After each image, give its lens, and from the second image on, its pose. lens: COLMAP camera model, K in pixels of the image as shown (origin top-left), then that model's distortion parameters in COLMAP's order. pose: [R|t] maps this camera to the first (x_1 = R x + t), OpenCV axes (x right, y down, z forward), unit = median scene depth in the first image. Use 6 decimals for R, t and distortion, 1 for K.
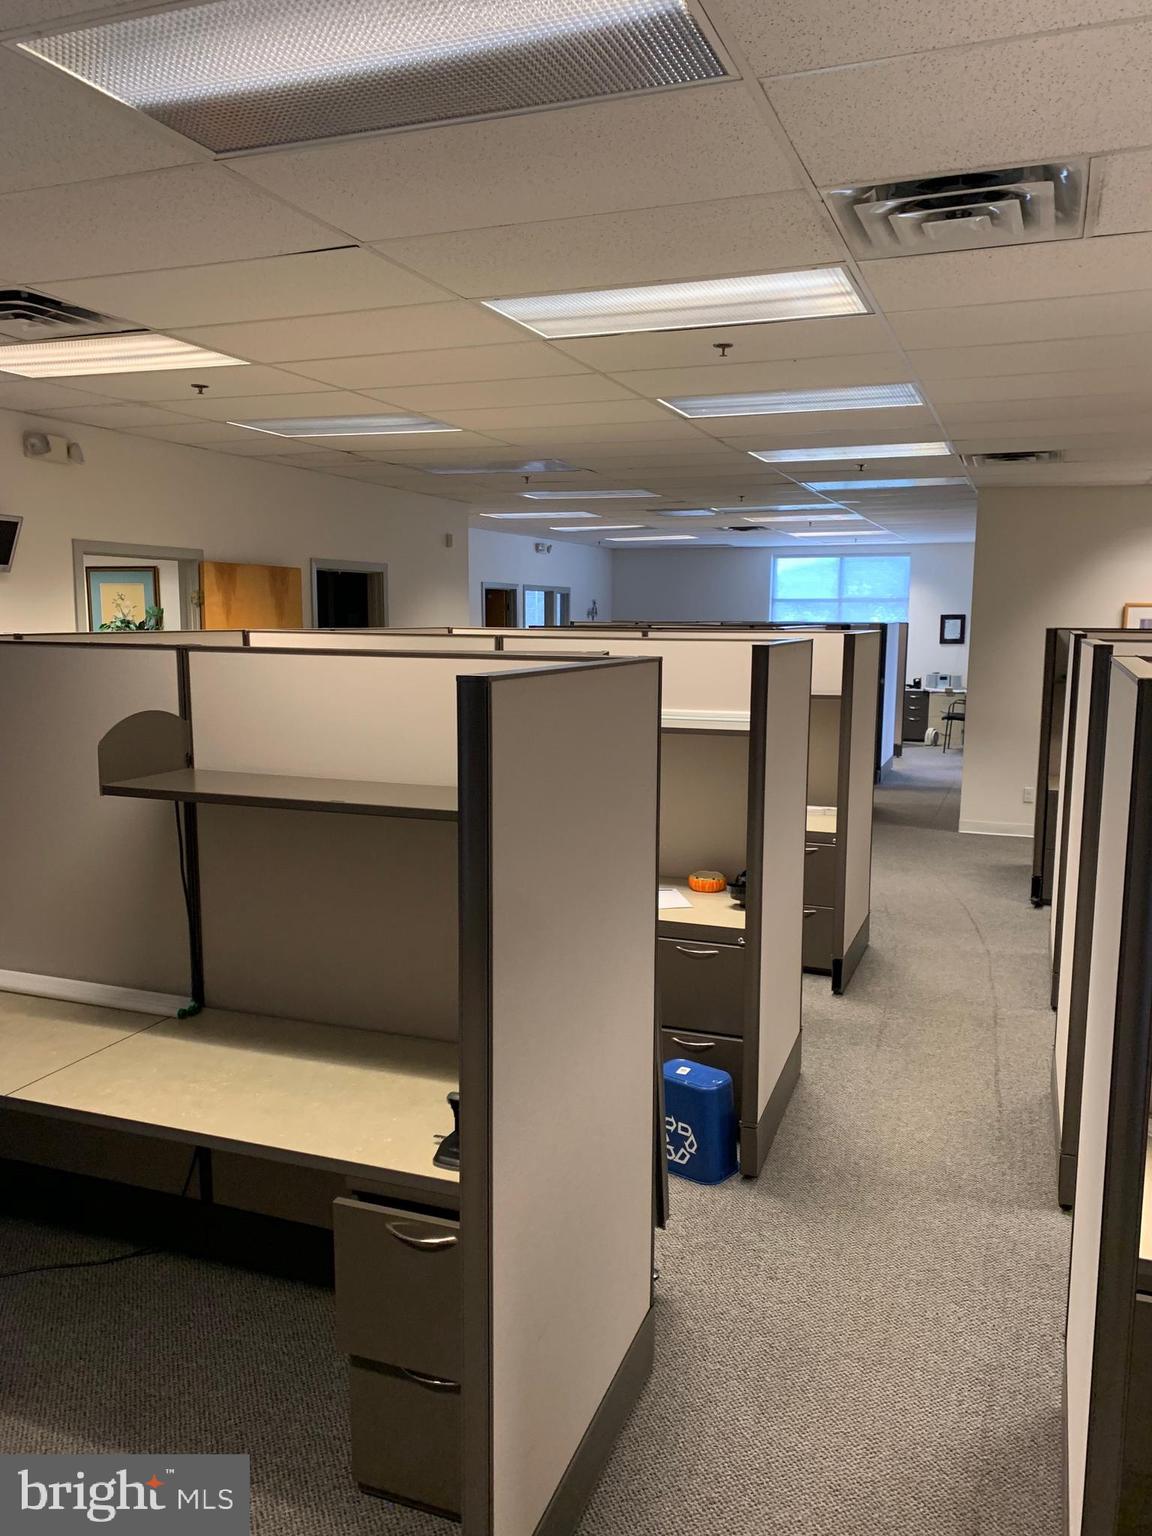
lens RADIAL K [[1179.2, 0, 575.9], [0, 1179.2, 775.6], [0, 0, 1]] dist [0.067213, -0.054438]
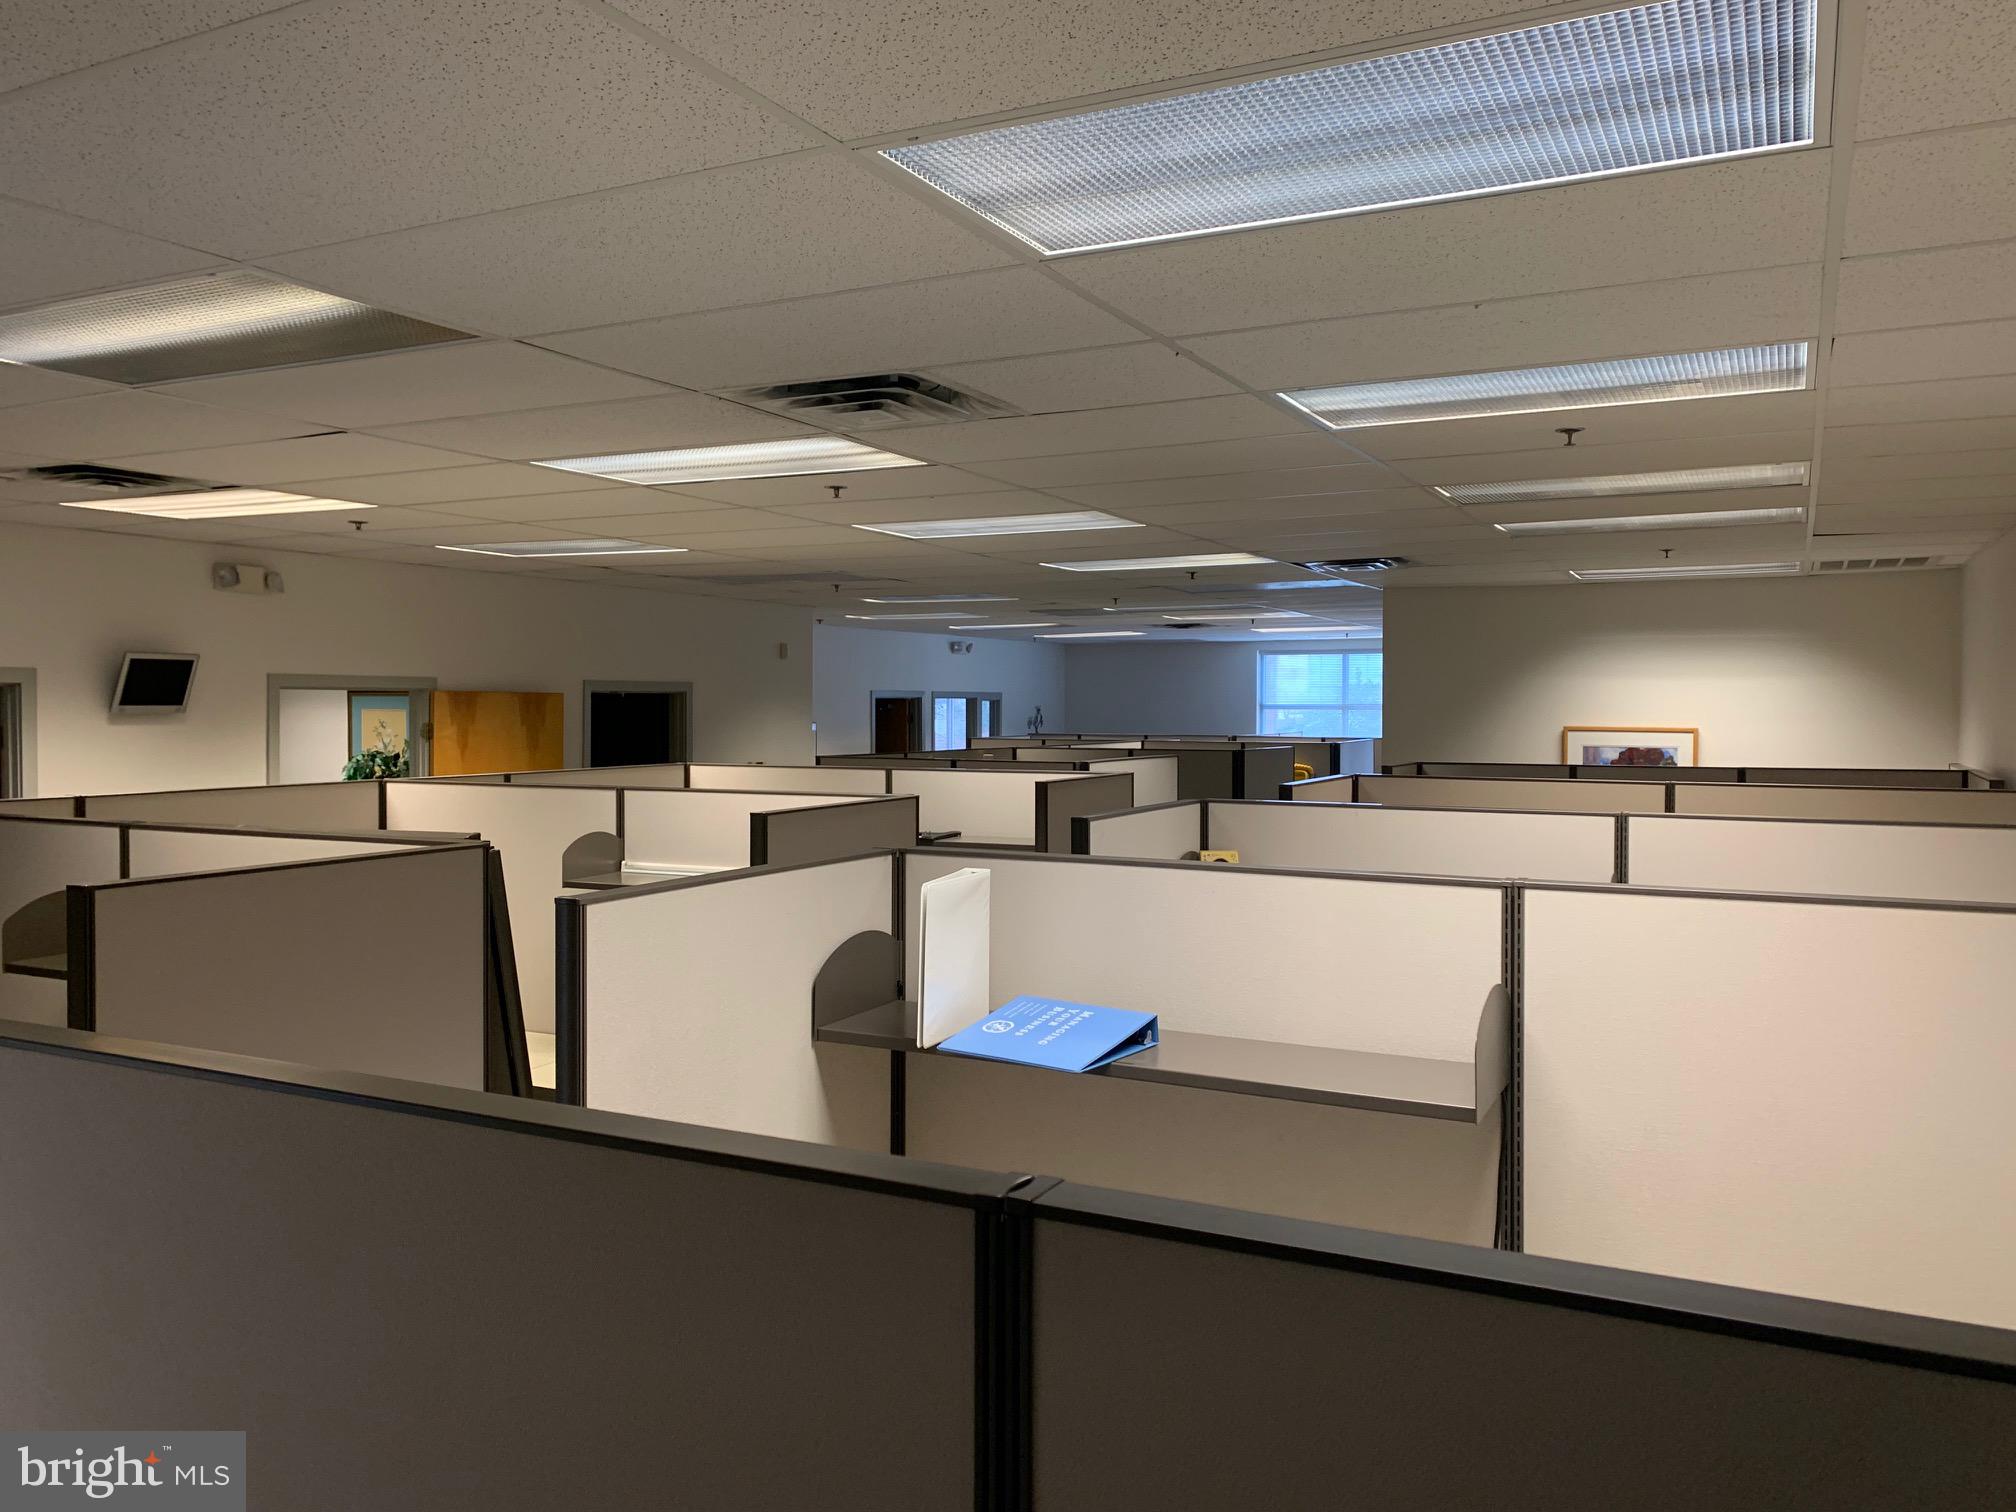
lens RADIAL K [[1547.7, 0, 1012.9], [0, 1547.7, 747.7], [0, 0, 1]] dist [0.067213, -0.054438]
pose [[0.995291, -0.002927, -0.096892, 0.212854], [-0.007631, 0.994076, -0.108420, -0.012668], [0.096636, 0.108649, 0.989372, -0.103234]]
